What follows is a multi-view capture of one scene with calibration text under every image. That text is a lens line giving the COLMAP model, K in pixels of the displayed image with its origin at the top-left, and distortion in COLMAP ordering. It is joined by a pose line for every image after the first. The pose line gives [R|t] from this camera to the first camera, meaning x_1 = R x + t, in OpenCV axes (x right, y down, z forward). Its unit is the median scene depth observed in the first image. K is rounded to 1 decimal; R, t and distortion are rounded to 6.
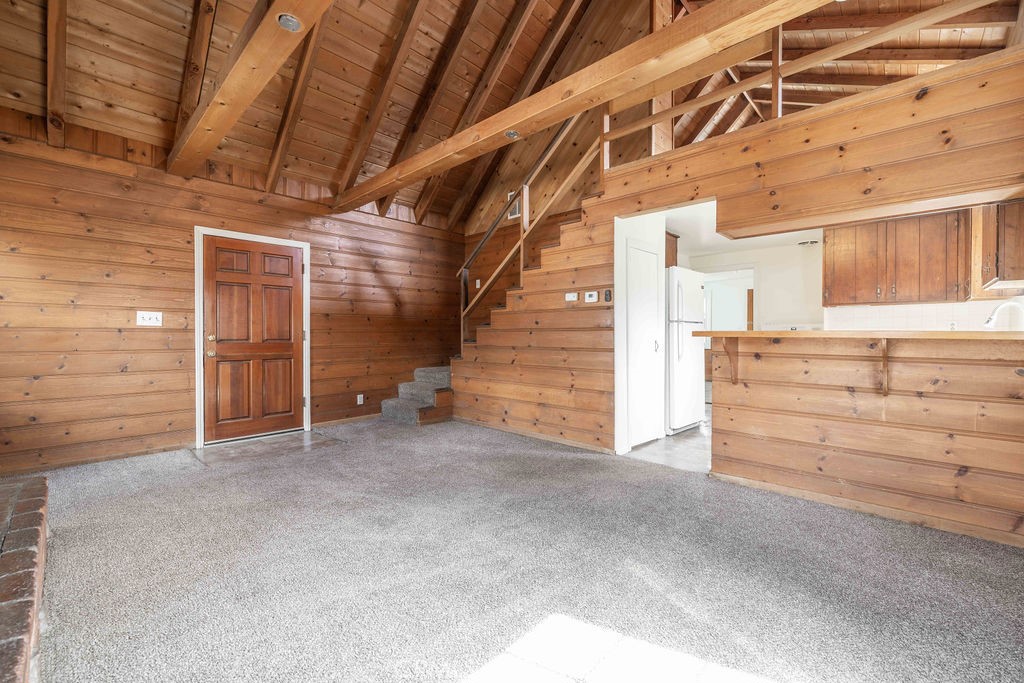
lens RADIAL K [[436.0, 0, 509.4], [0, 436.0, 338.6], [0, 0, 1]] dist [-0.001376, 0.001776]
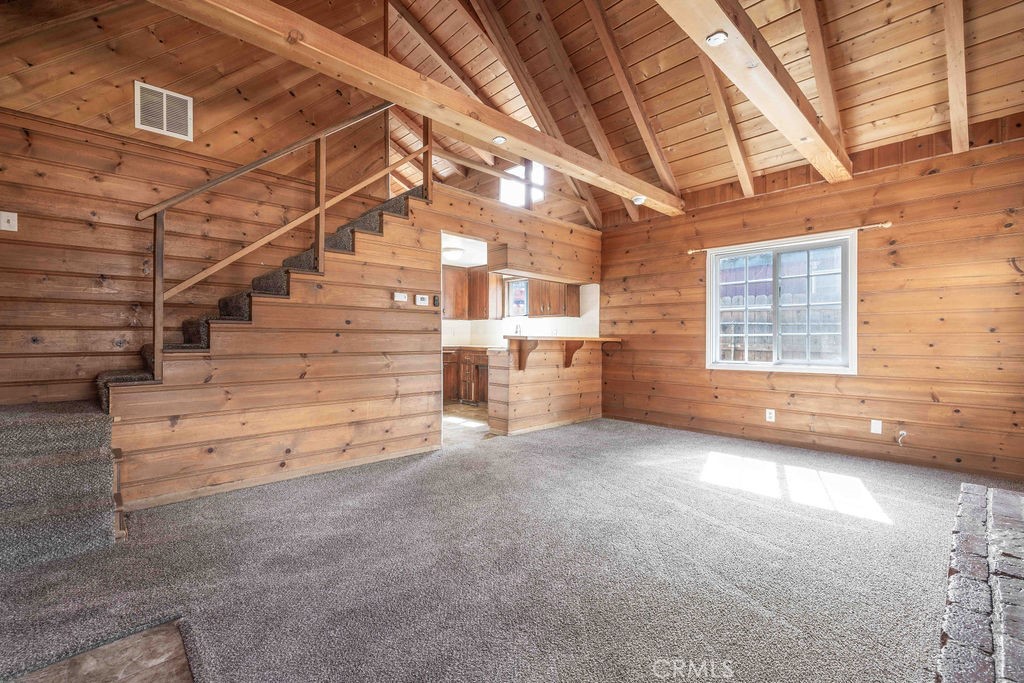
lens RADIAL K [[436.0, 0, 512.8], [0, 436.0, 339.3], [0, 0, 1]] dist [-0.001376, 0.001776]
pose [[0.038887, 0.000761, 0.999243, -0.769108], [0.003731, 0.999993, -0.000907, -0.003302], [-0.999237, 0.003764, 0.038884, 0.715440]]
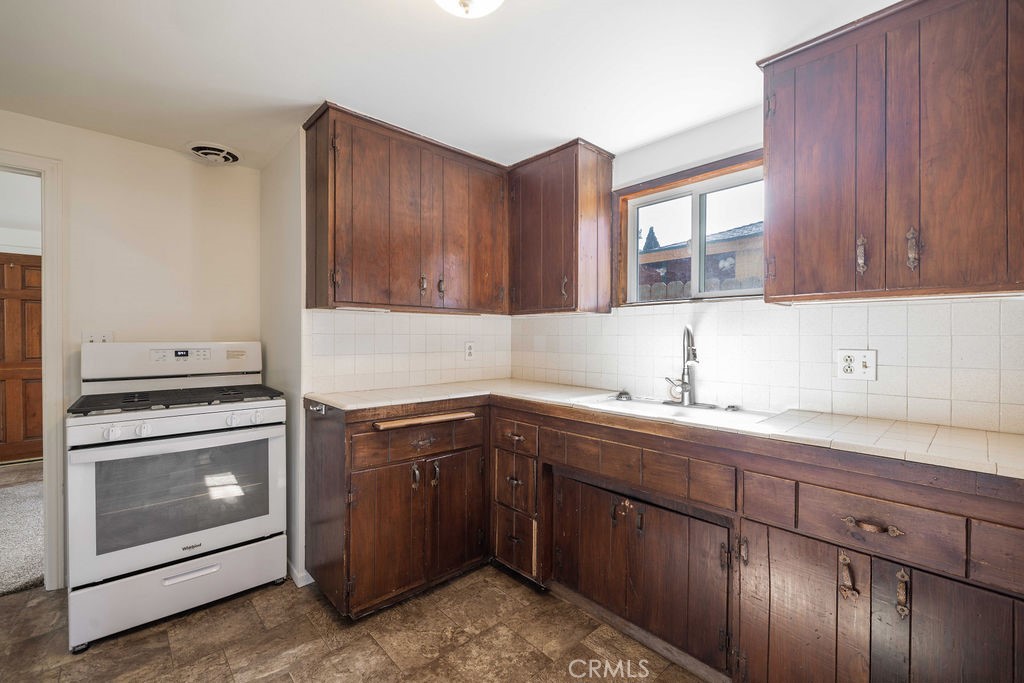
lens RADIAL K [[436.0, 0, 510.4], [0, 436.0, 341.8], [0, 0, 1]] dist [-0.001376, 0.001776]
pose [[0.081473, -0.007078, 0.996650, 0.378144], [0.004426, 0.999967, 0.006740, -0.048788], [-0.996666, 0.003862, 0.081502, 0.916331]]
